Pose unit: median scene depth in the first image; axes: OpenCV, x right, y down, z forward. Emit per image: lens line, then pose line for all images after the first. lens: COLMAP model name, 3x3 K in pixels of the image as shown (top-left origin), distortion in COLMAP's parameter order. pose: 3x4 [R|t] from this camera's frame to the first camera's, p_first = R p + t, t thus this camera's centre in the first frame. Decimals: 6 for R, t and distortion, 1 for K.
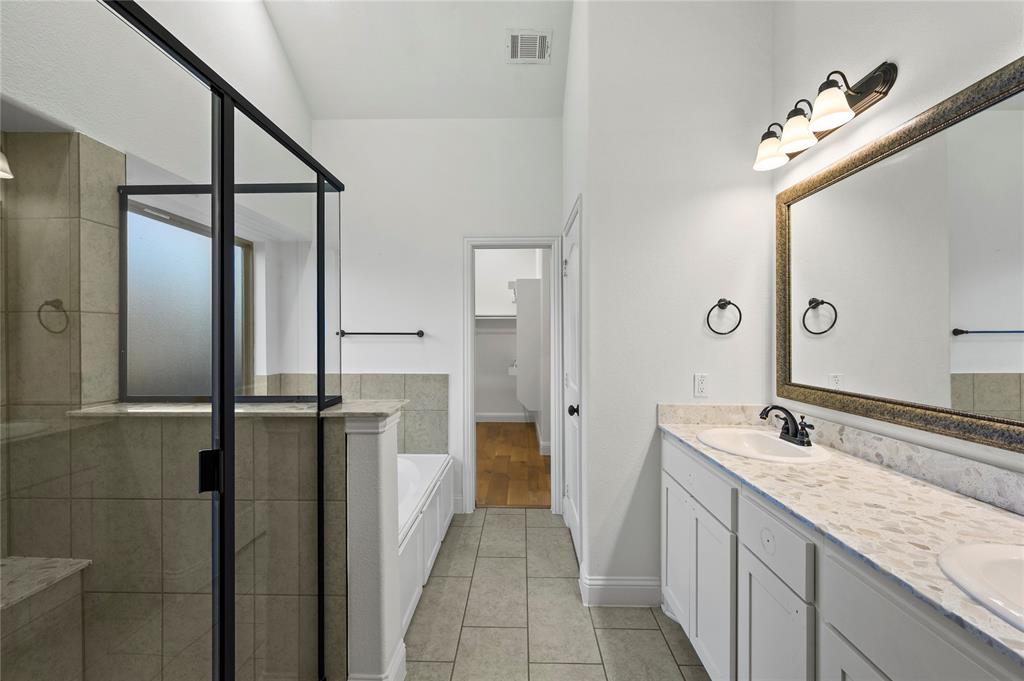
lens RADIAL K [[404.7, 0, 512.2], [0, 404.7, 336.5], [0, 0, 1]] dist [-0.000319, -0.001018]
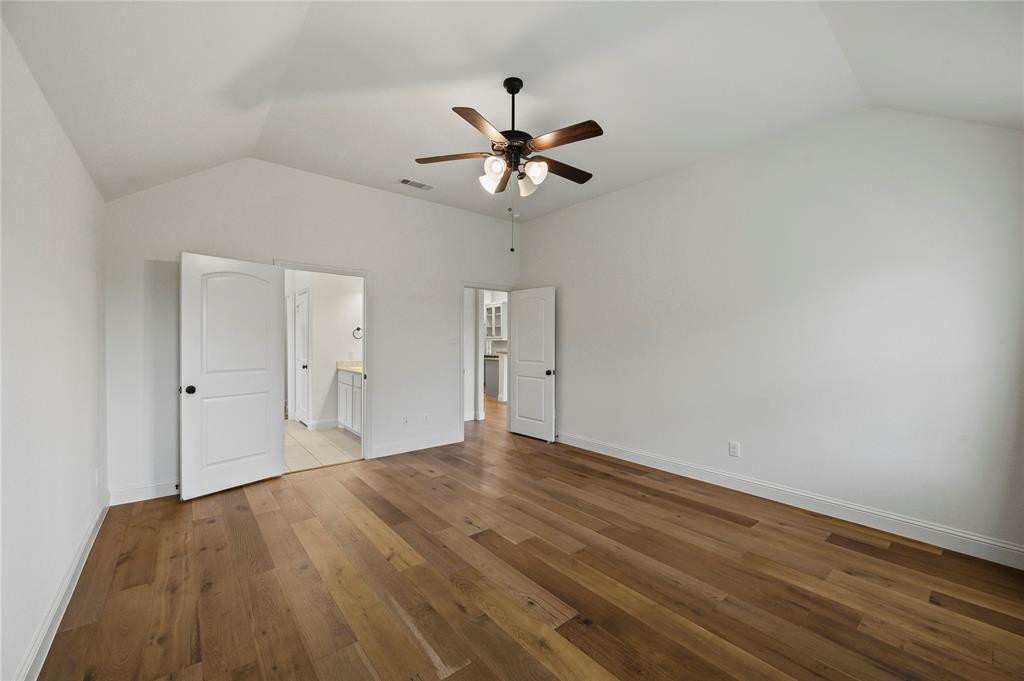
lens RADIAL K [[404.7, 0, 515.3], [0, 404.7, 337.9], [0, 0, 1]] dist [-0.000319, -0.001018]
pose [[0.755636, 0.005341, 0.654971, -0.639560], [-0.001331, 0.999977, -0.006618, 0.009544], [-0.654991, 0.004129, 0.755625, -2.240432]]
